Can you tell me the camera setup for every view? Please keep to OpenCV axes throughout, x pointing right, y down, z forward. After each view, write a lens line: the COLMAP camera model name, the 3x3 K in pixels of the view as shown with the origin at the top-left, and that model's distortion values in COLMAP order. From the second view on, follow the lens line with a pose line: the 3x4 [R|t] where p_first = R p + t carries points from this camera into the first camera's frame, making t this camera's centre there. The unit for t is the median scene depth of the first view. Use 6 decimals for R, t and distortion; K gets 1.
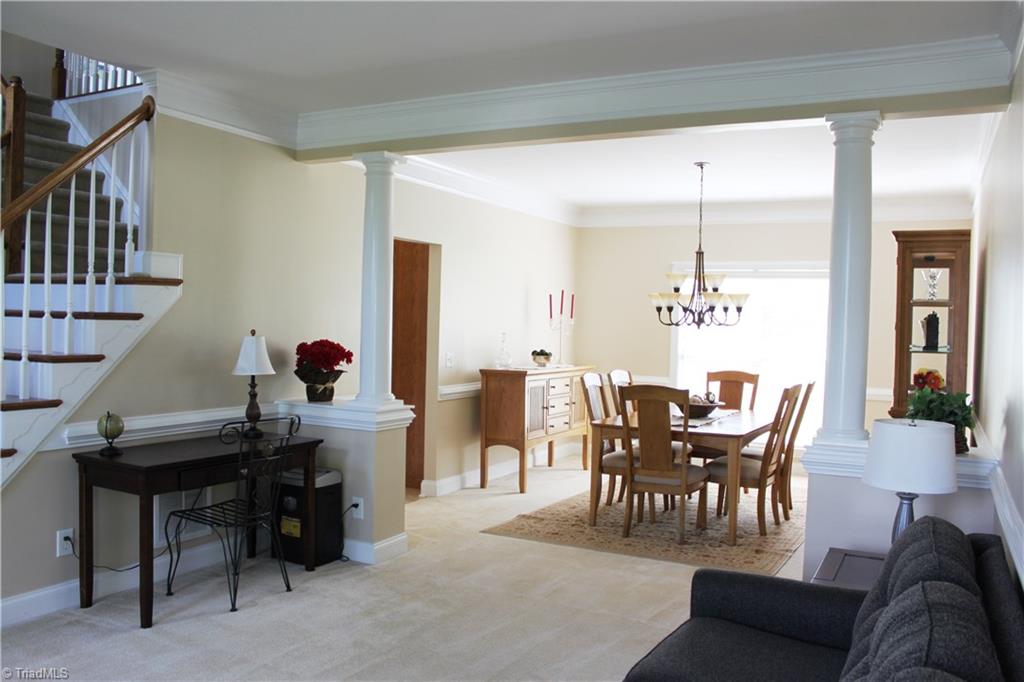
lens RADIAL K [[843.7, 0, 516.0], [0, 843.7, 338.7], [0, 0, 1]] dist [-0.105652, 0.019881]
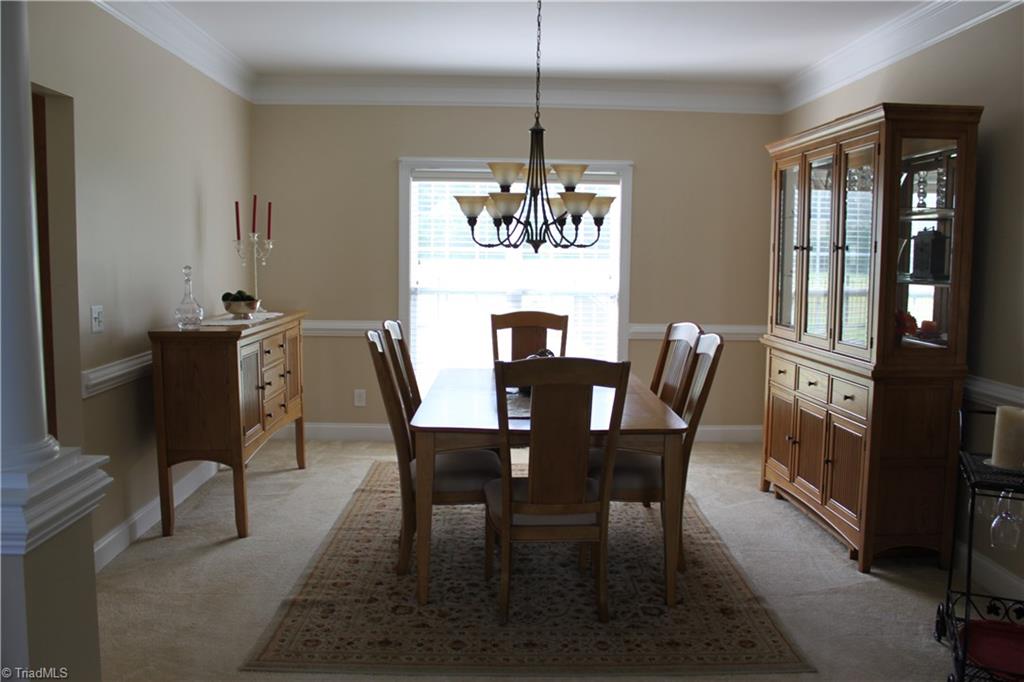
lens RADIAL K [[843.7, 0, 509.9], [0, 843.7, 347.8], [0, 0, 1]] dist [-0.105652, 0.019881]
pose [[0.875138, -0.067570, 0.479132, -0.096834], [0.018845, 0.994210, 0.105789, -0.006780], [-0.483506, -0.083551, 0.871344, 0.401294]]
